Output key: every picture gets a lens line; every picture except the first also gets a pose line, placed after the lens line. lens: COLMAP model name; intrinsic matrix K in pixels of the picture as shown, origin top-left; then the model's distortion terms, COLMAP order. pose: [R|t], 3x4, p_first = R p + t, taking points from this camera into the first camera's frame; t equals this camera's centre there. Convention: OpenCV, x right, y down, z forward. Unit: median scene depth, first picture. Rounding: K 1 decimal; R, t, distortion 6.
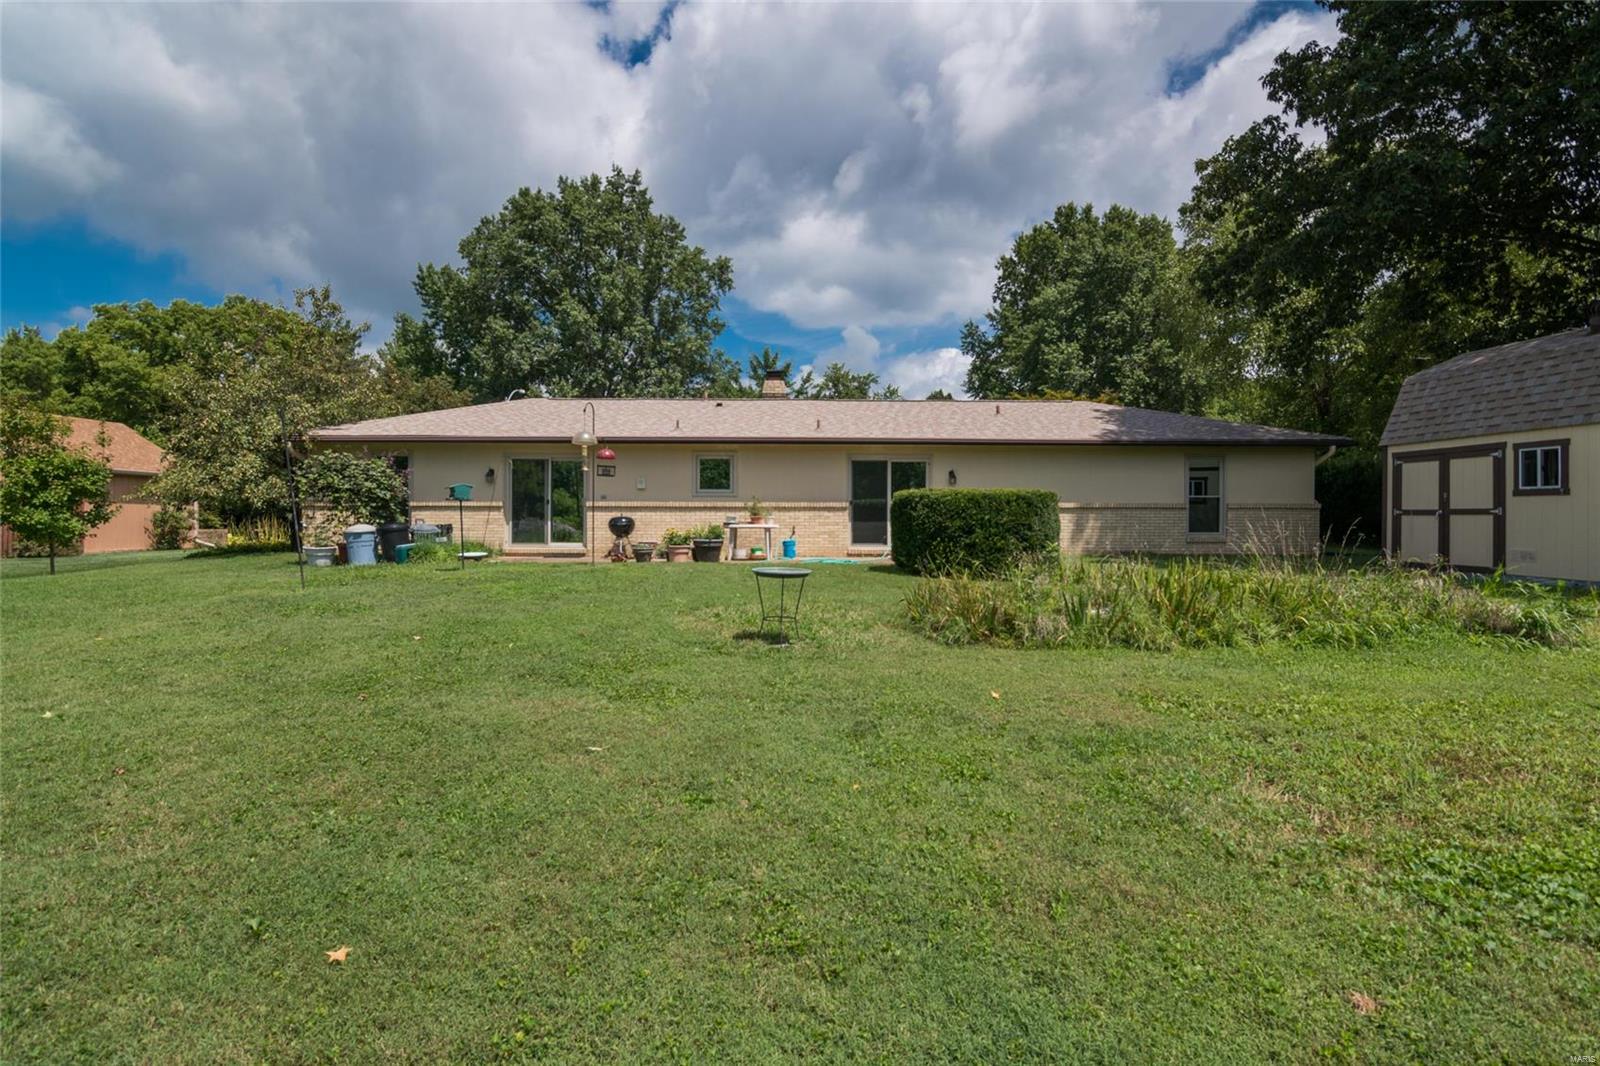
lens RADIAL K [[826.5, 0, 775.3], [0, 826.5, 533.6], [0, 0, 1]] dist [0.000909, -0.004107]
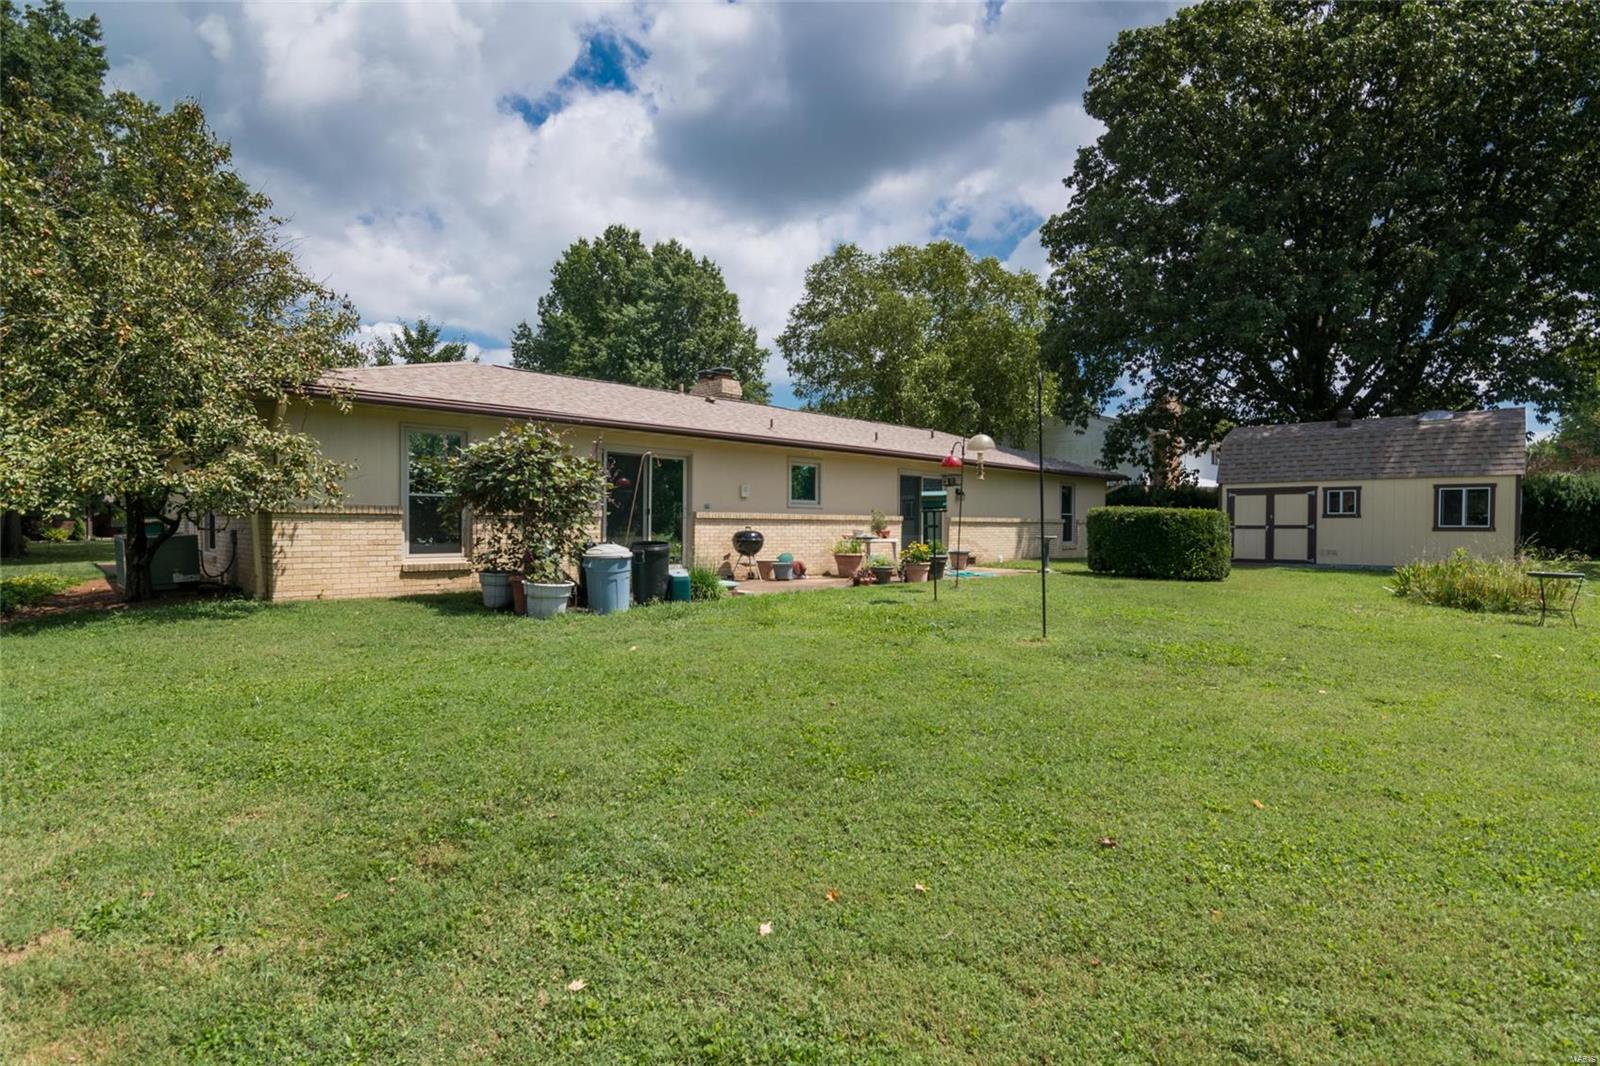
lens RADIAL K [[826.5, 0, 791.2], [0, 826.5, 538.1], [0, 0, 1]] dist [0.000909, -0.004107]
pose [[0.713217, -0.008971, 0.700886, -0.715519], [0.013025, 0.999915, -0.000456, -0.011548], [-0.700823, 0.009455, 0.713273, 0.363980]]
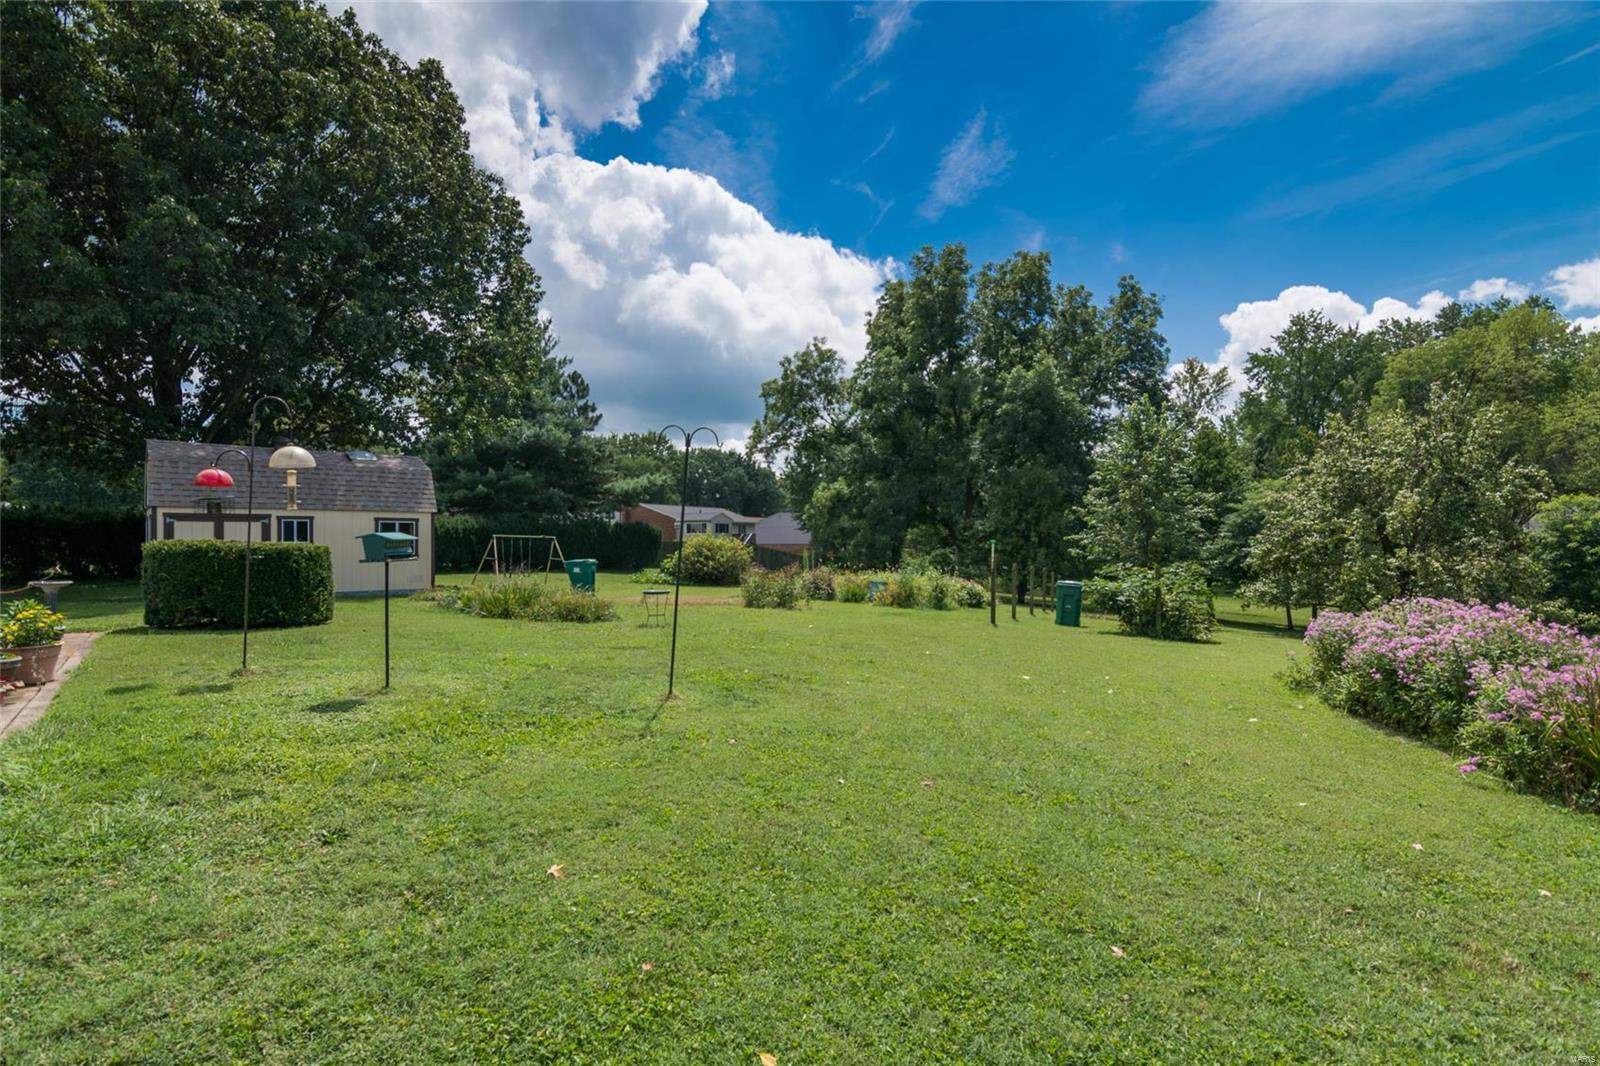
lens RADIAL K [[826.5, 0, 795.7], [0, 826.5, 533.5], [0, 0, 1]] dist [0.000909, -0.004107]
pose [[-0.605028, 0.009043, 0.796153, -0.691208], [0.018659, 0.999822, 0.002823, -0.038802], [-0.795986, 0.016564, -0.605089, 0.773056]]
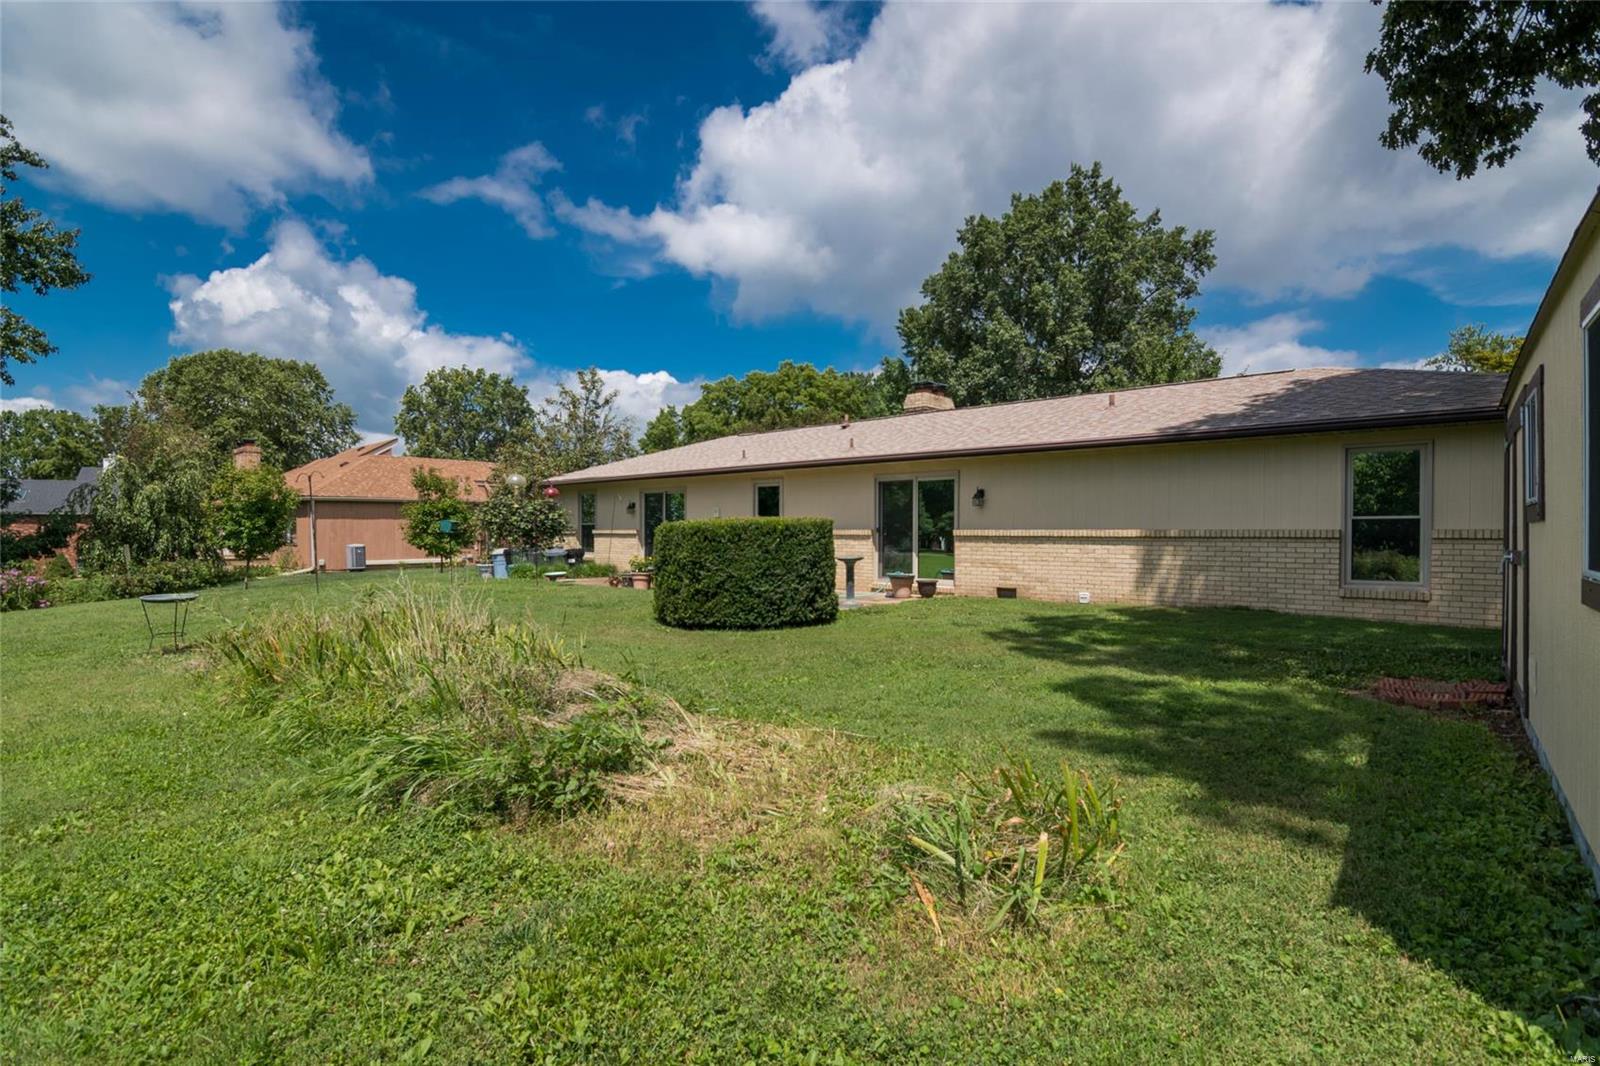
lens RADIAL K [[826.5, 0, 804.2], [0, 826.5, 531.8], [0, 0, 1]] dist [0.000909, -0.004107]
pose [[0.712811, -0.000652, -0.701356, 0.656726], [-0.015201, 0.999750, -0.016378, -0.020276], [0.701192, 0.022336, 0.712623, 0.326692]]
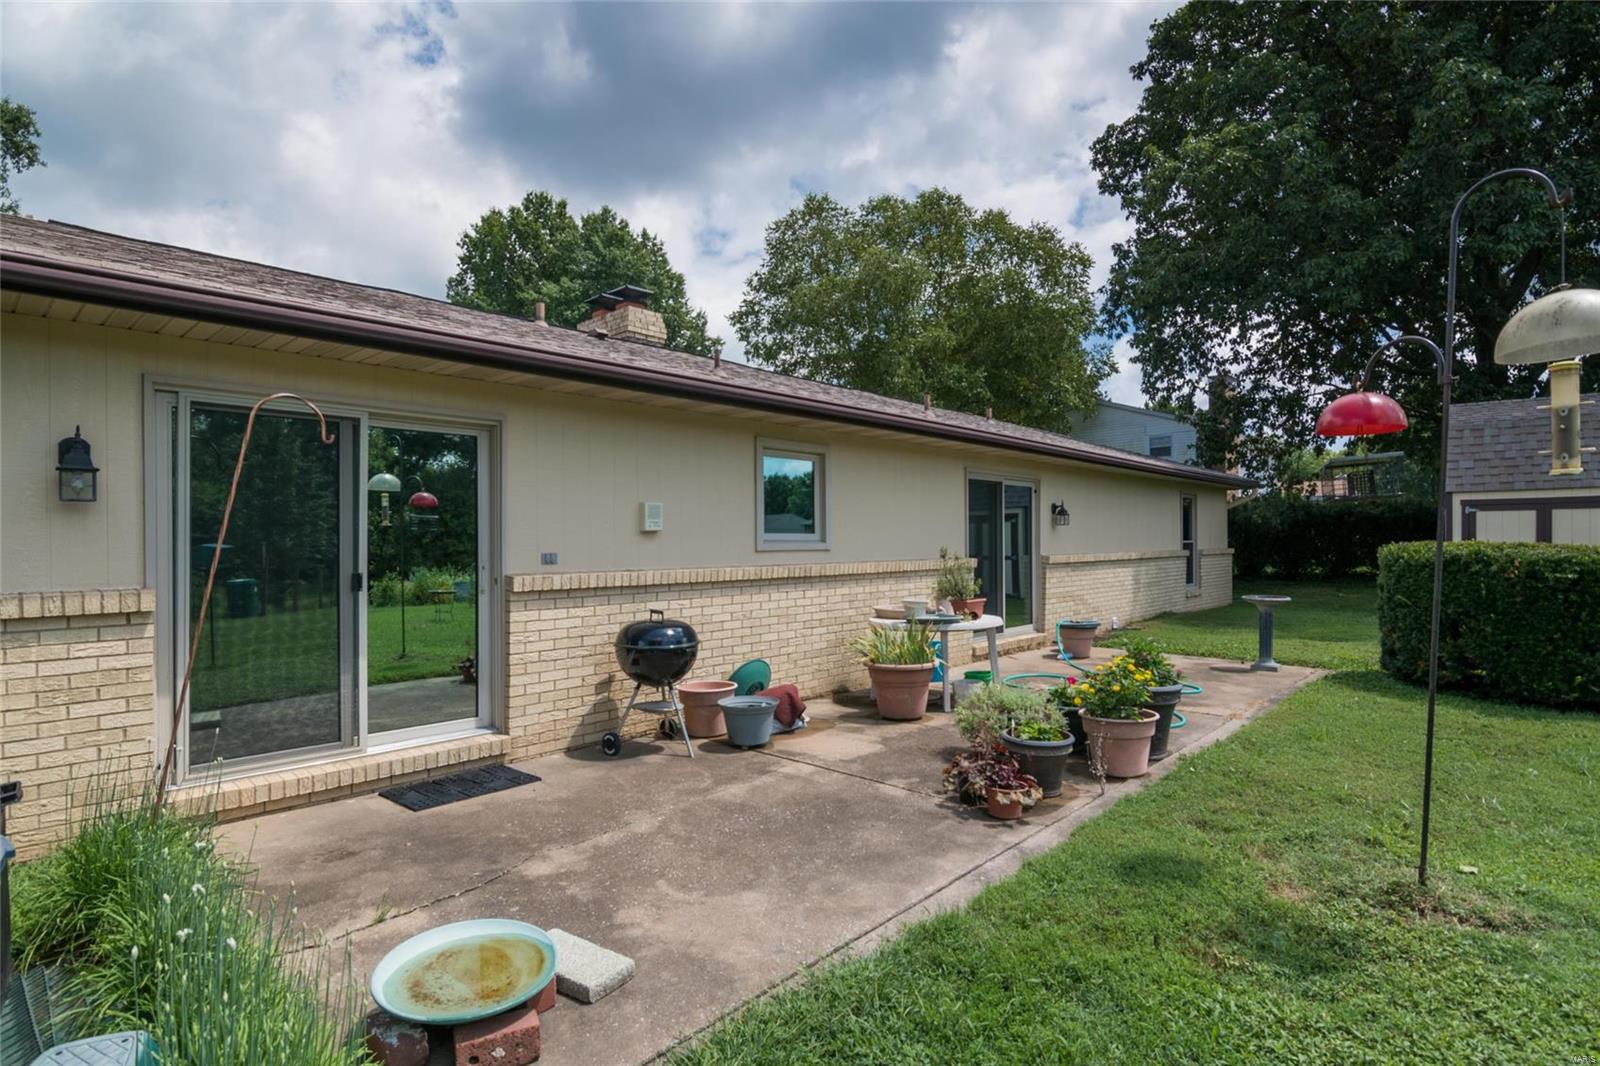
lens RADIAL K [[826.5, 0, 790.4], [0, 826.5, 545.6], [0, 0, 1]] dist [0.000909, -0.004107]
pose [[0.676066, -0.011225, 0.736756, -0.375385], [0.023937, 0.999691, -0.006734, -0.044447], [-0.736452, 0.022188, 0.676125, 0.720366]]
